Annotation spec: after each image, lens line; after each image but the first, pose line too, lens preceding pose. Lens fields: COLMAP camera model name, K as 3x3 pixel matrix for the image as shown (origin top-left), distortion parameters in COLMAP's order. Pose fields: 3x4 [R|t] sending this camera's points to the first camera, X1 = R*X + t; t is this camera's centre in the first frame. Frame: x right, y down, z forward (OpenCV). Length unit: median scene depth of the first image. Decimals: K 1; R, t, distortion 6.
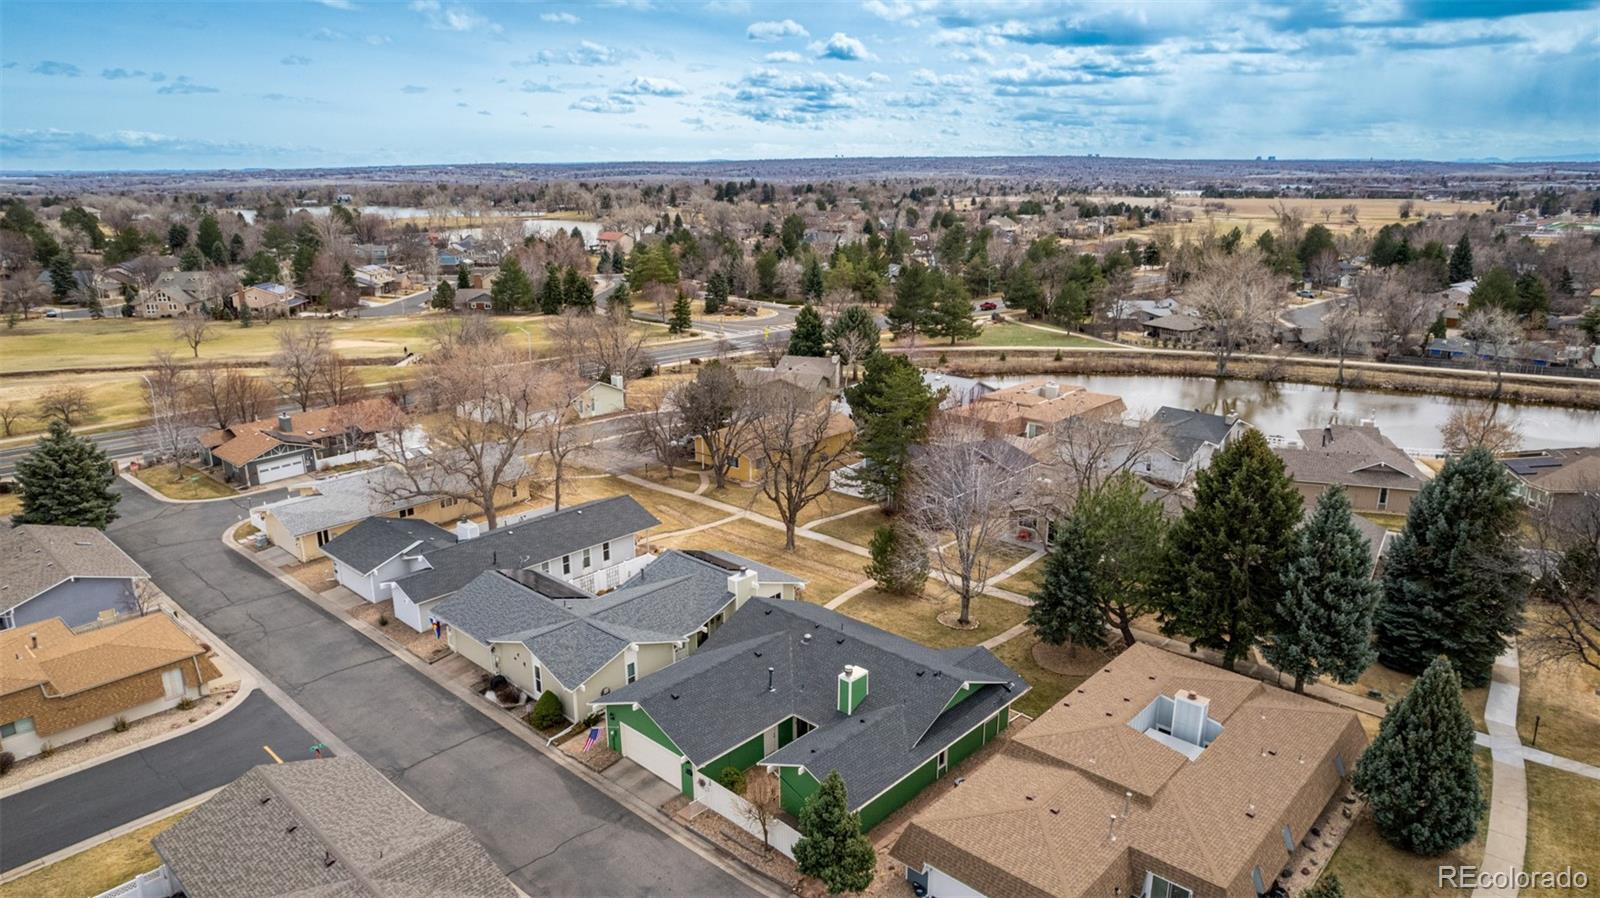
lens RADIAL K [[1020.7, 0, 804.0], [0, 1020.7, 447.9], [0, 0, 1]] dist [-0.093232, 0.081546]
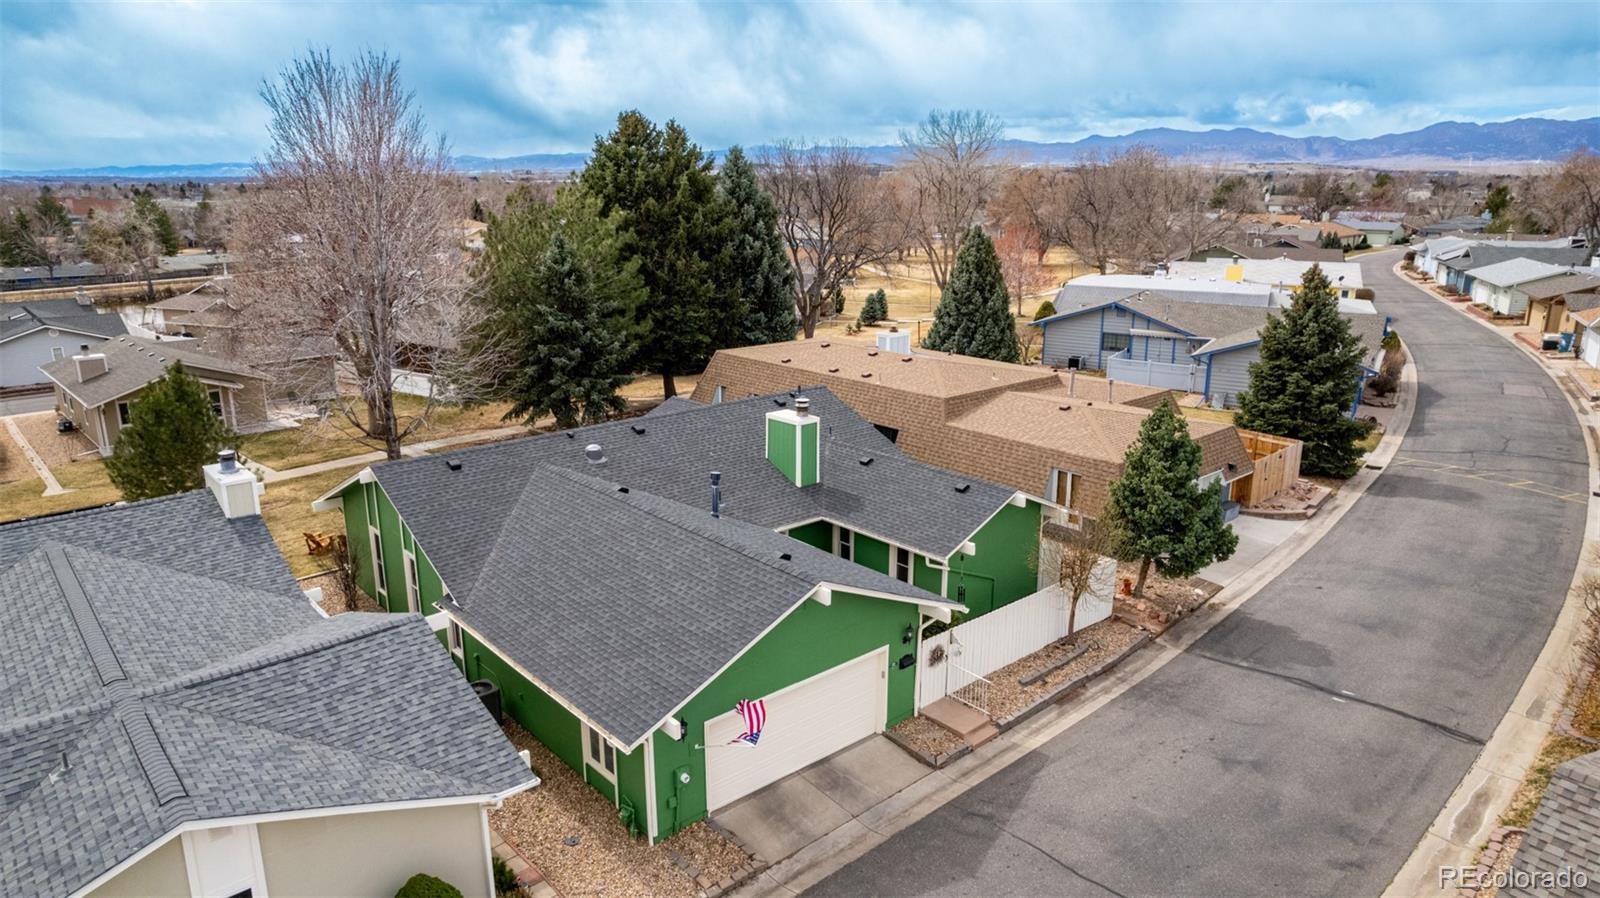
lens RADIAL K [[1020.7, 0, 804.0], [0, 1020.7, 447.9], [0, 0, 1]] dist [-0.093232, 0.081546]
pose [[0.099179, -0.258729, 0.960845, -0.168607], [0.270012, 0.936374, 0.224269, 0.038034], [-0.957735, 0.237197, 0.162729, 0.303451]]
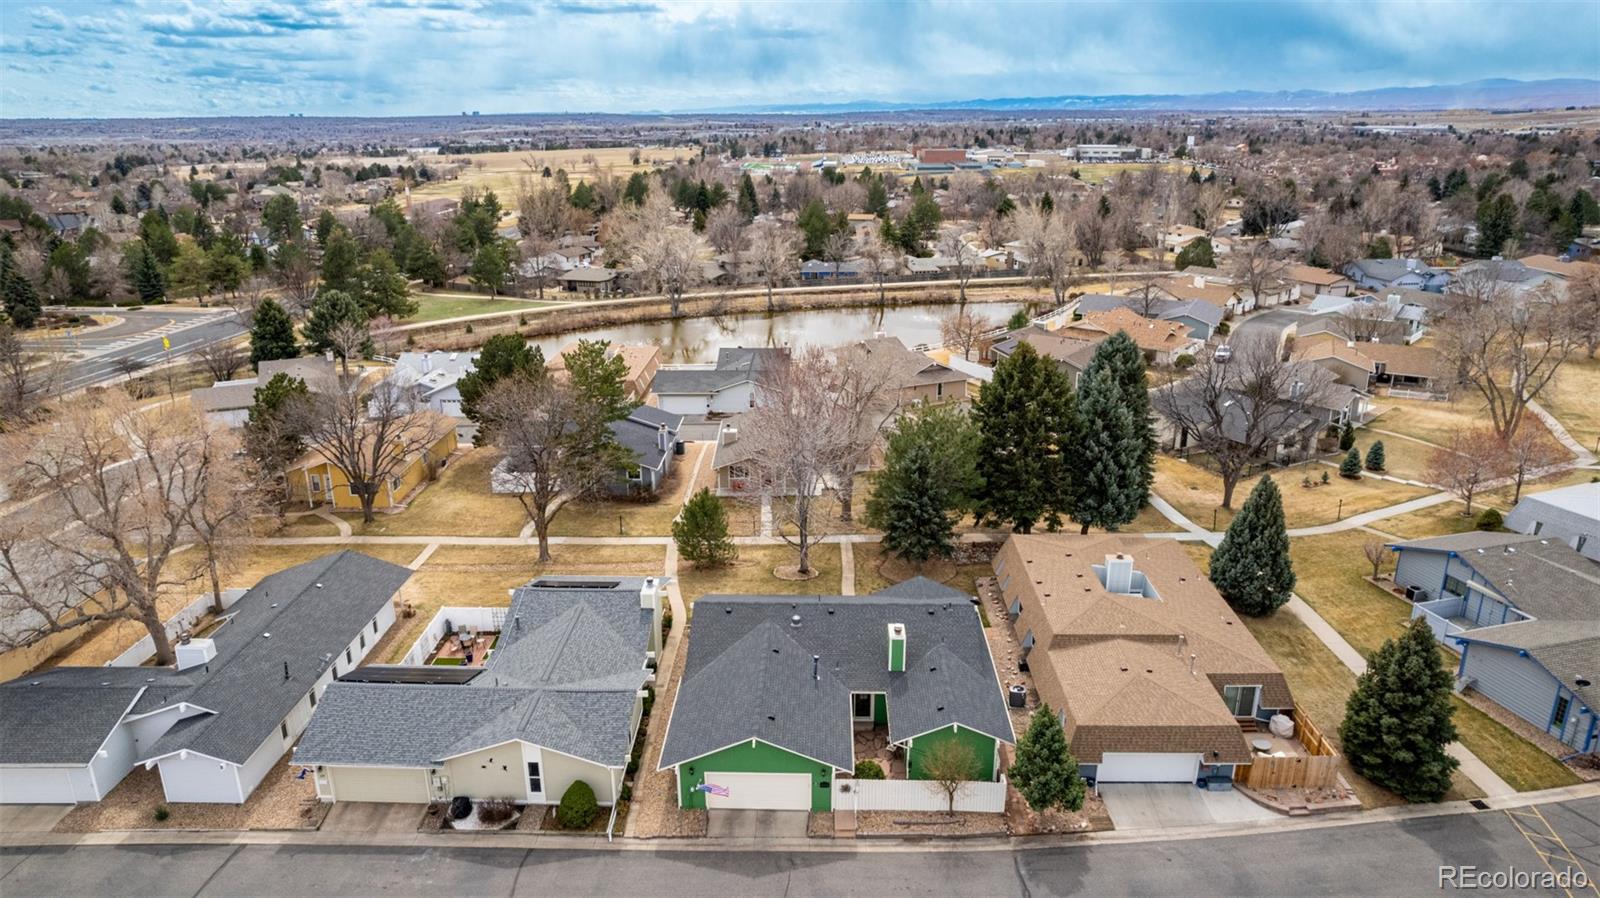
lens RADIAL K [[1020.7, 0, 804.0], [0, 1020.7, 447.9], [0, 0, 1]] dist [-0.093232, 0.081546]
pose [[0.750096, -0.207072, 0.628074, -0.207099], [0.182059, 0.977676, 0.104903, -0.026374], [-0.635775, 0.035659, 0.771050, 0.091128]]
